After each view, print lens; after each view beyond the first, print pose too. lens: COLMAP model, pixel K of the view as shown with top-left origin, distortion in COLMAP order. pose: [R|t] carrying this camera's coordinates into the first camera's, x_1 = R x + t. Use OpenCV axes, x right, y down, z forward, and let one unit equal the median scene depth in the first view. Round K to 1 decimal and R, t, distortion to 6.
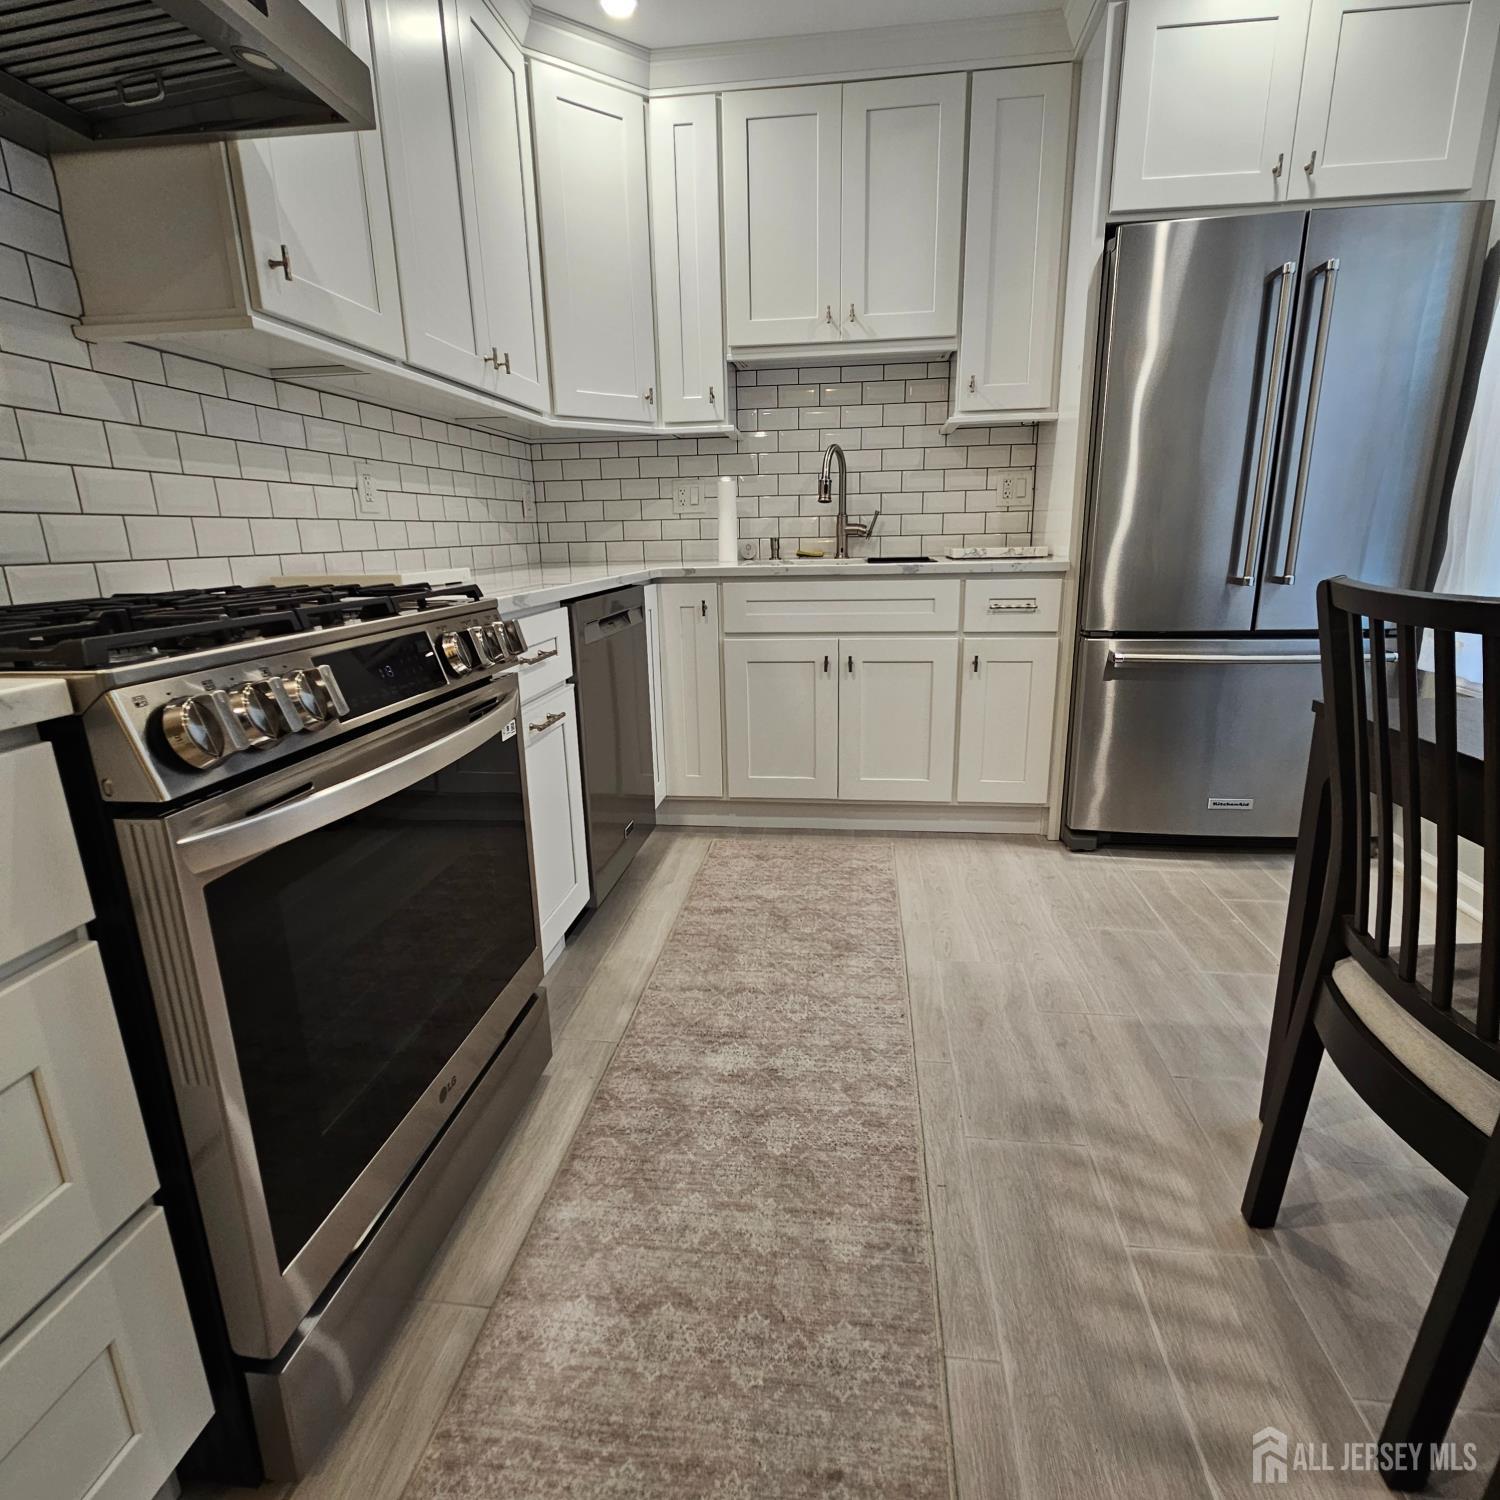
lens RADIAL K [[822.8, 0, 752.1], [0, 822.8, 742.1], [0, 0, 1]] dist [0.003045, 0.000687]
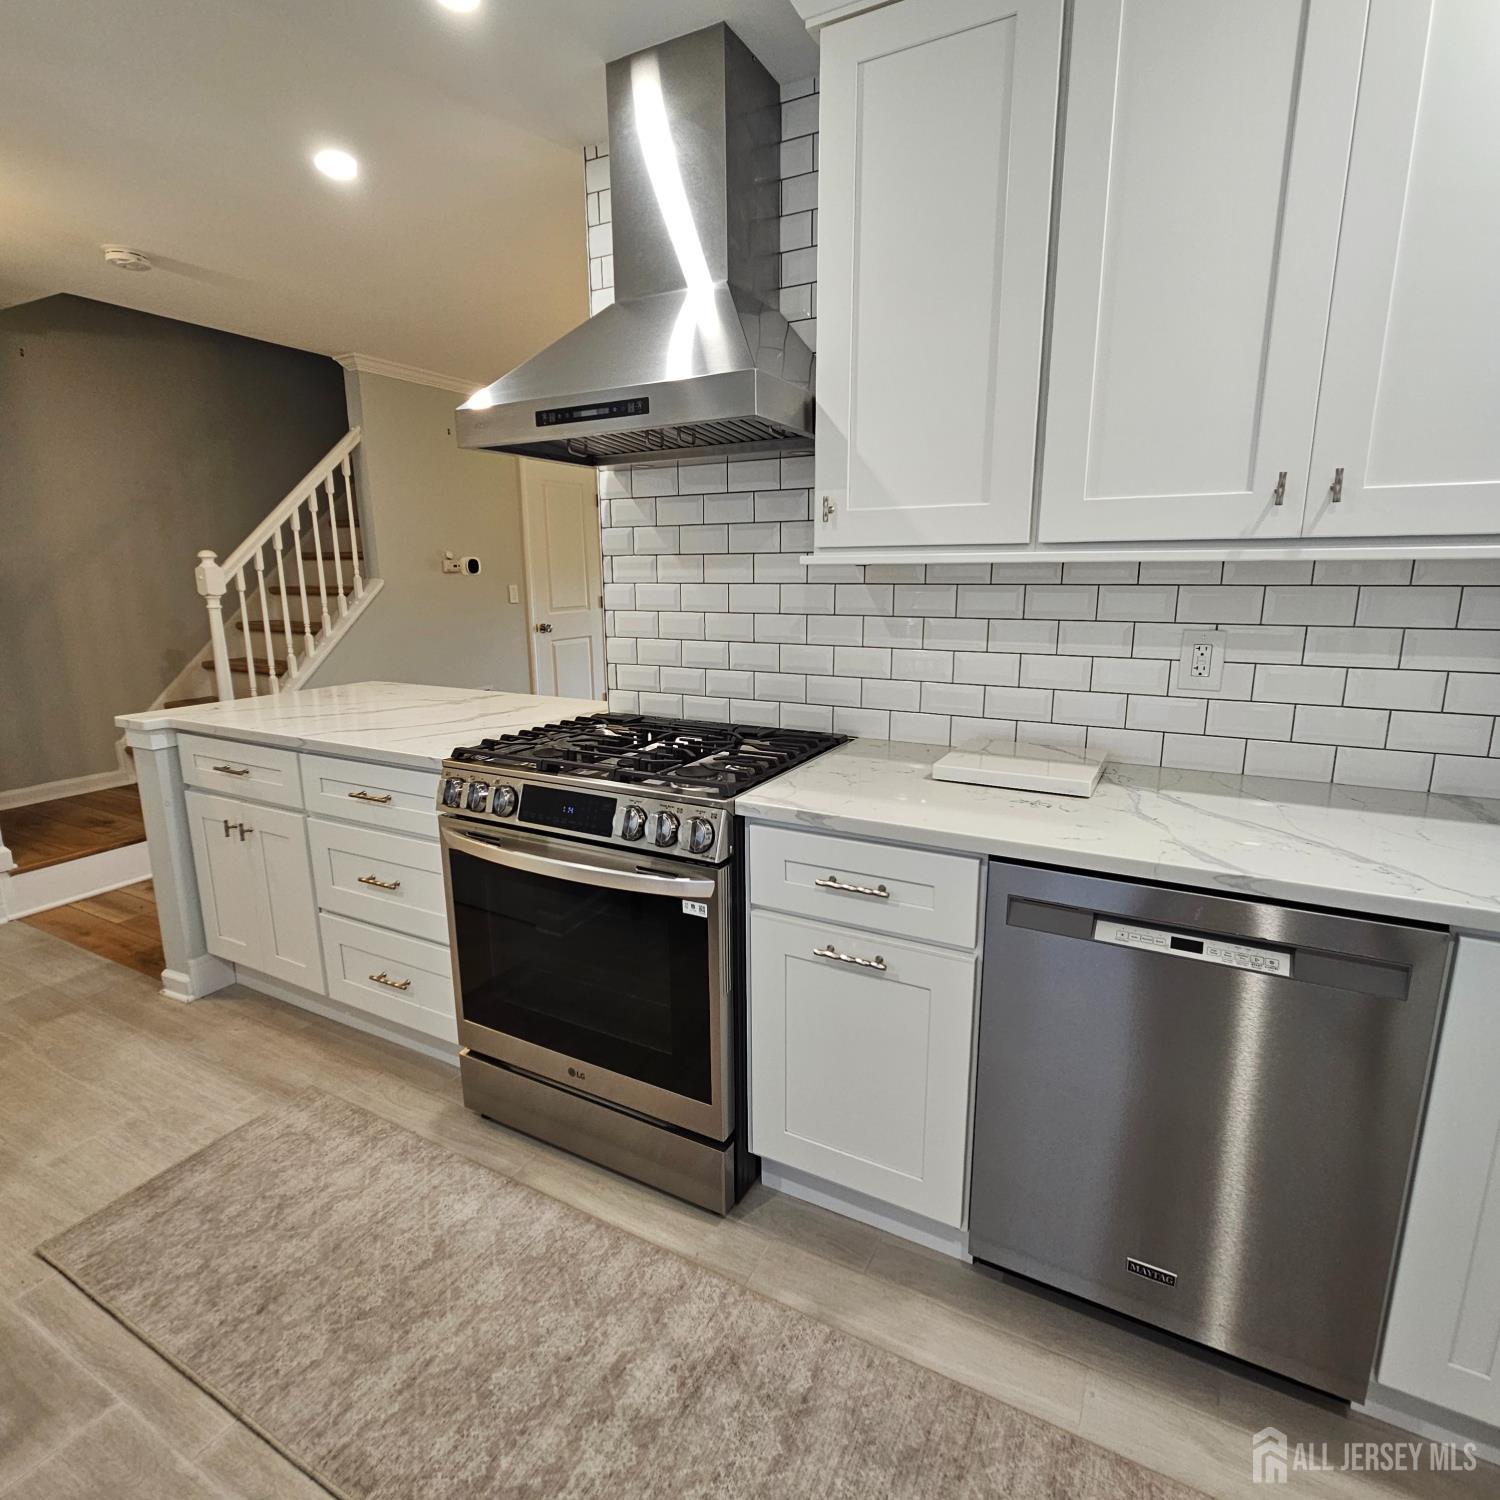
lens RADIAL K [[822.8, 0, 752.1], [0, 822.8, 742.1], [0, 0, 1]] dist [0.003045, 0.000687]
pose [[-0.360037, 0.214990, -0.907828, 0.489901], [-0.218116, 0.926720, 0.305967, -0.438679], [0.907082, 0.308171, -0.286761, 0.981002]]
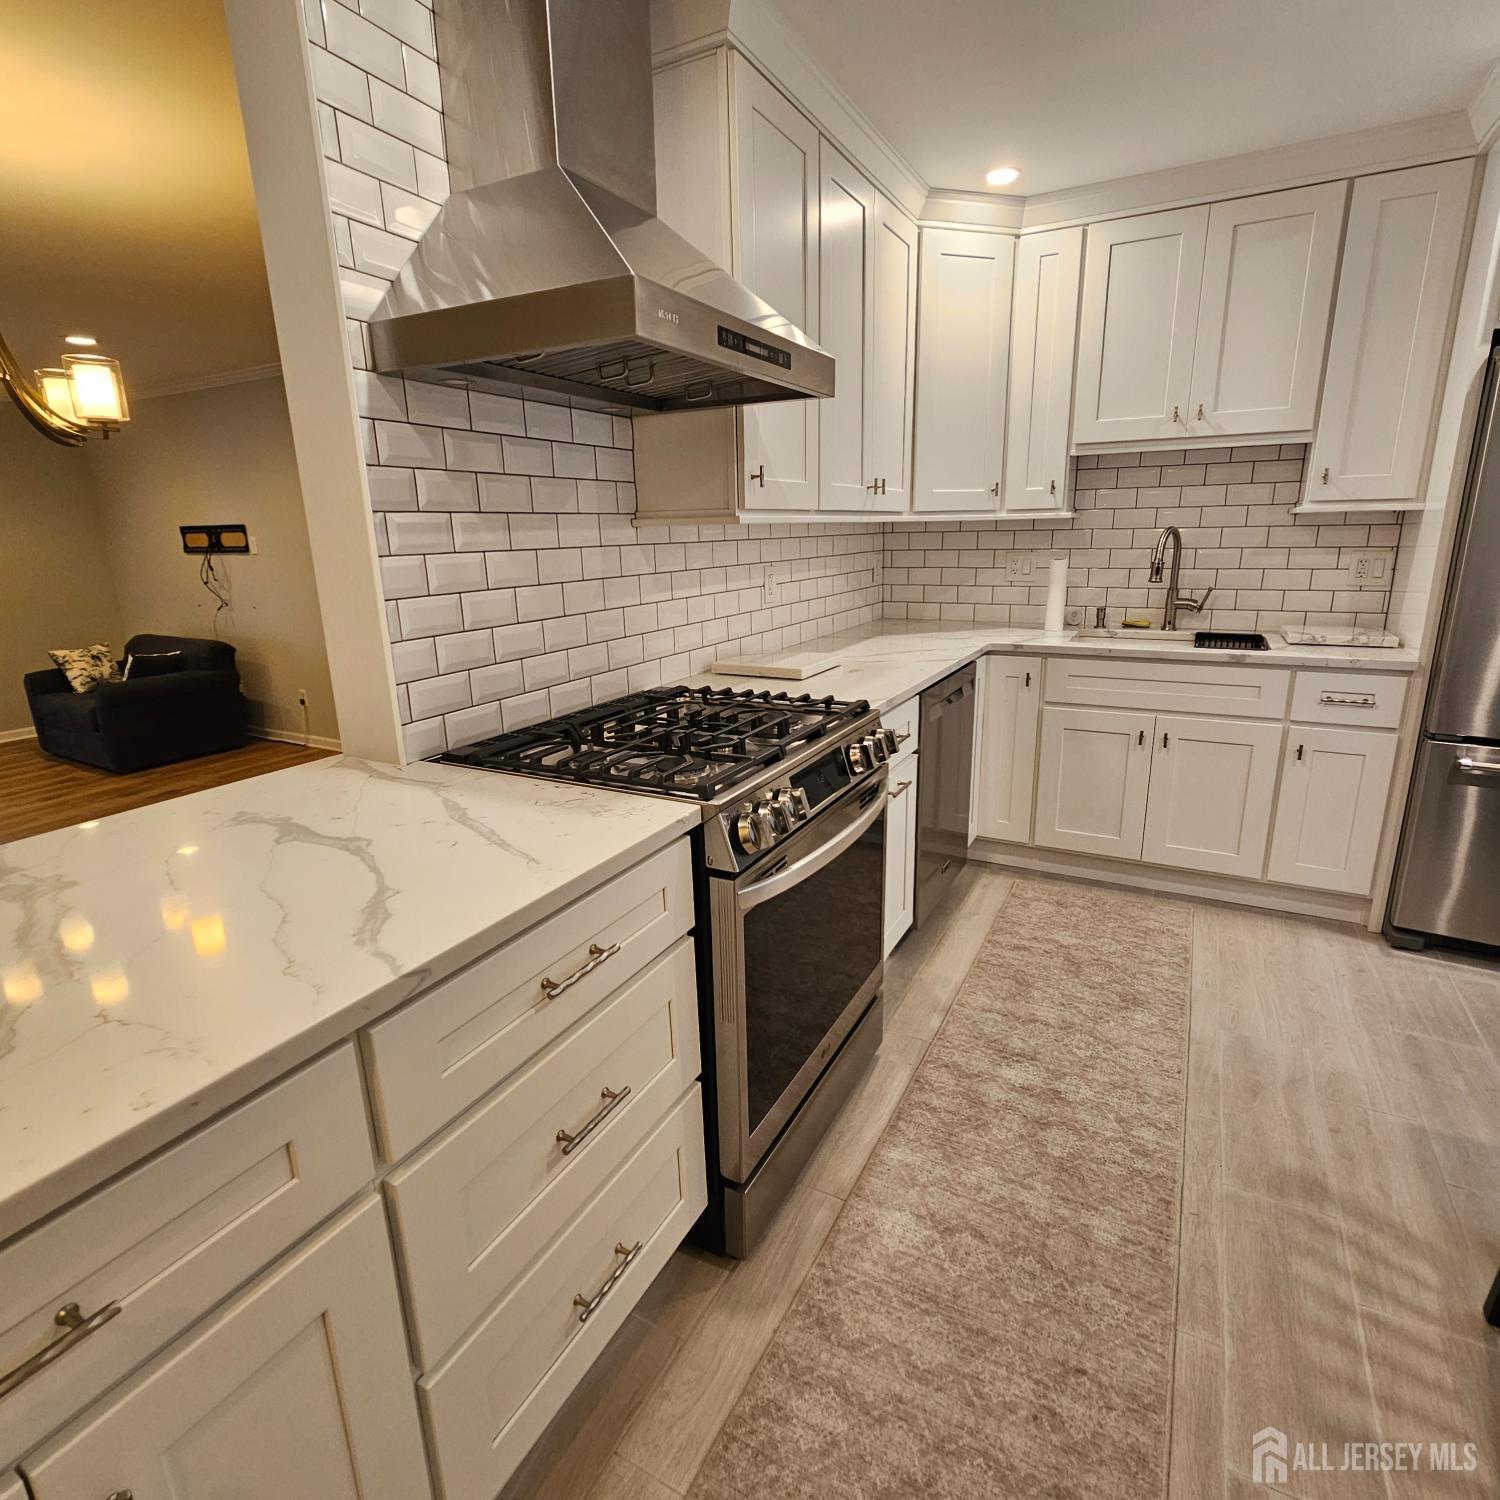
lens RADIAL K [[819.9, 0, 748.8], [0, 819.9, 743.0], [0, 0, 1]] dist [-0.001383, -0.001198]
pose [[0.932964, 0.091086, -0.348255, -0.022014], [-0.086678, 0.995836, 0.028254, -0.102965], [0.349379, 0.003826, 0.936974, -0.277445]]
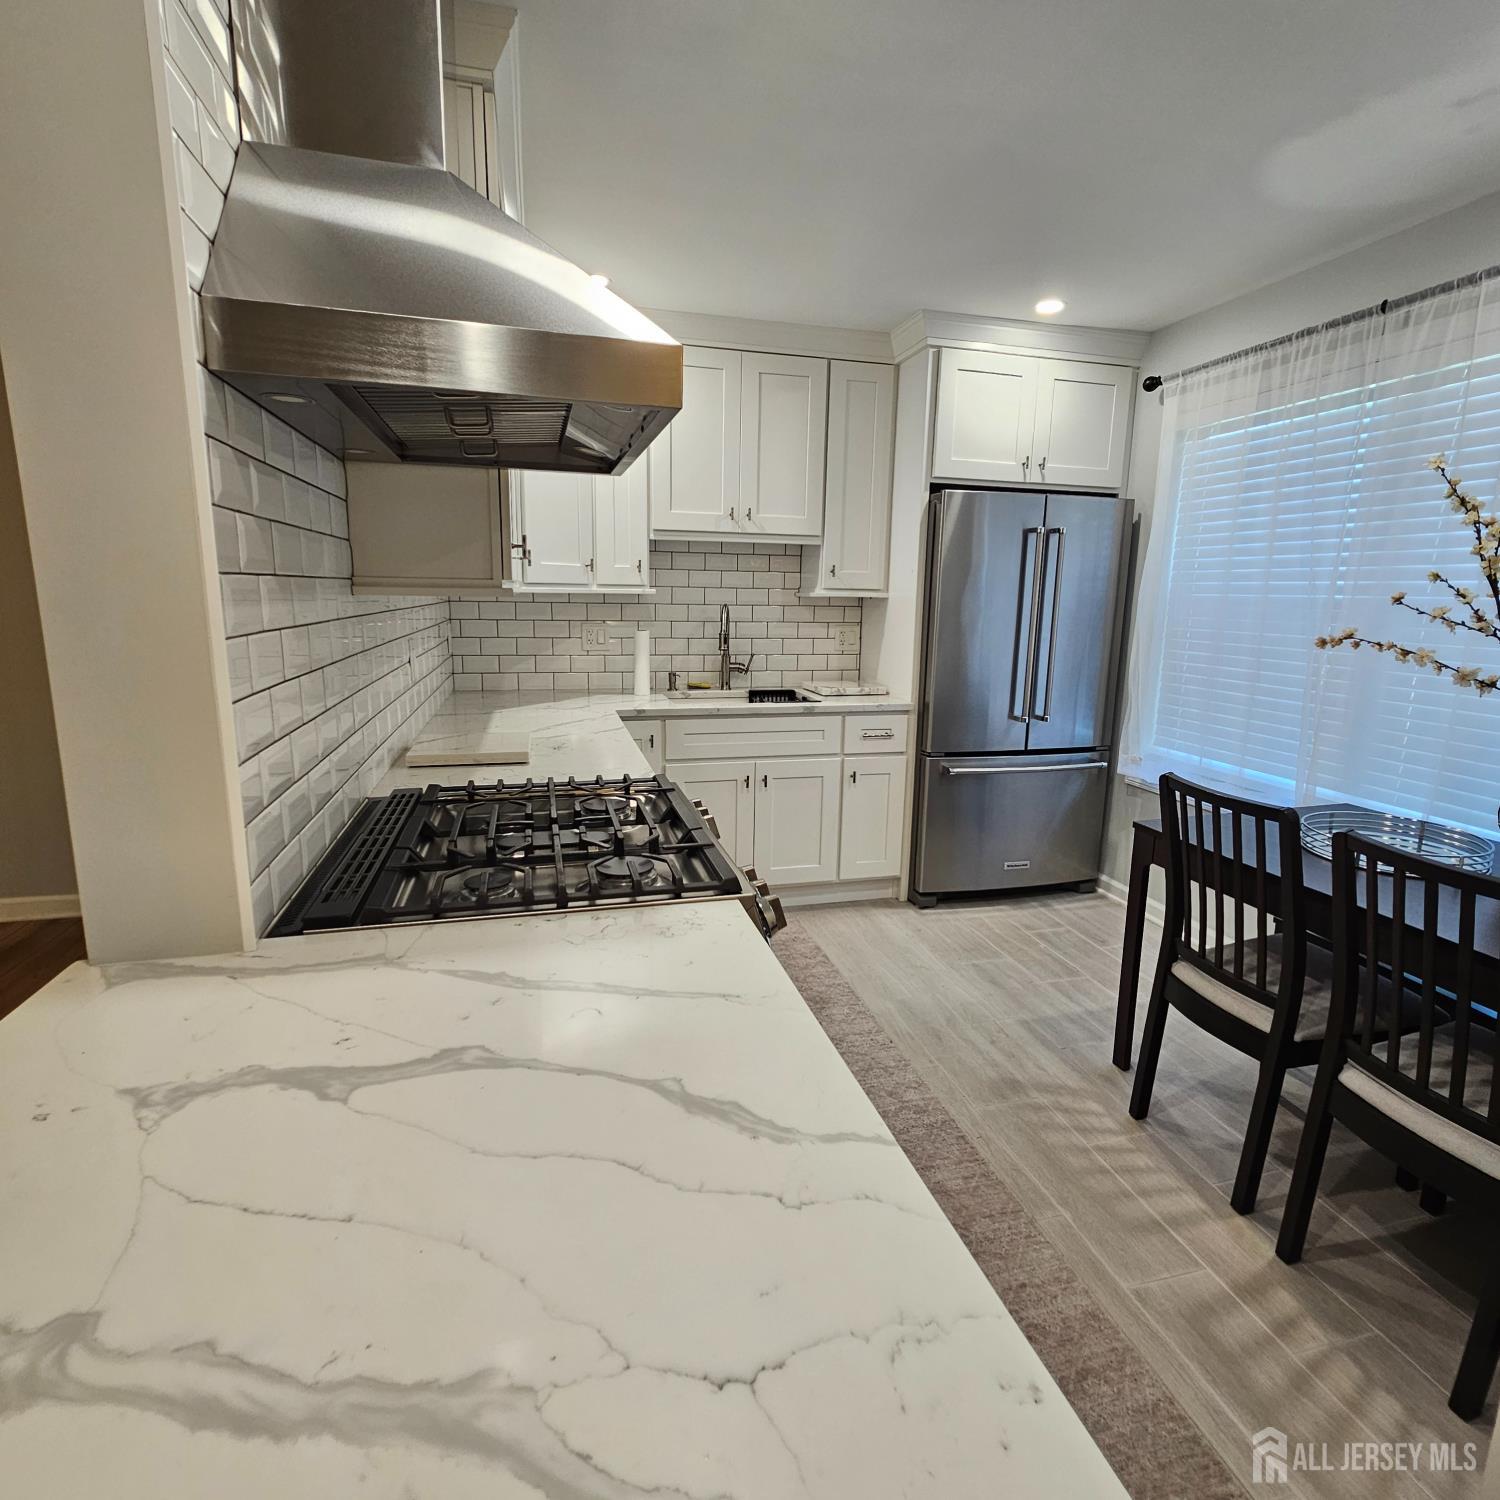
lens RADIAL K [[822.8, 0, 752.1], [0, 822.8, 742.1], [0, 0, 1]] dist [0.003045, 0.000687]
pose [[0.926872, -0.032062, 0.374005, -0.530243], [0.057639, 0.996686, -0.057399, -0.114911], [-0.370925, 0.074759, 0.925649, -0.267911]]
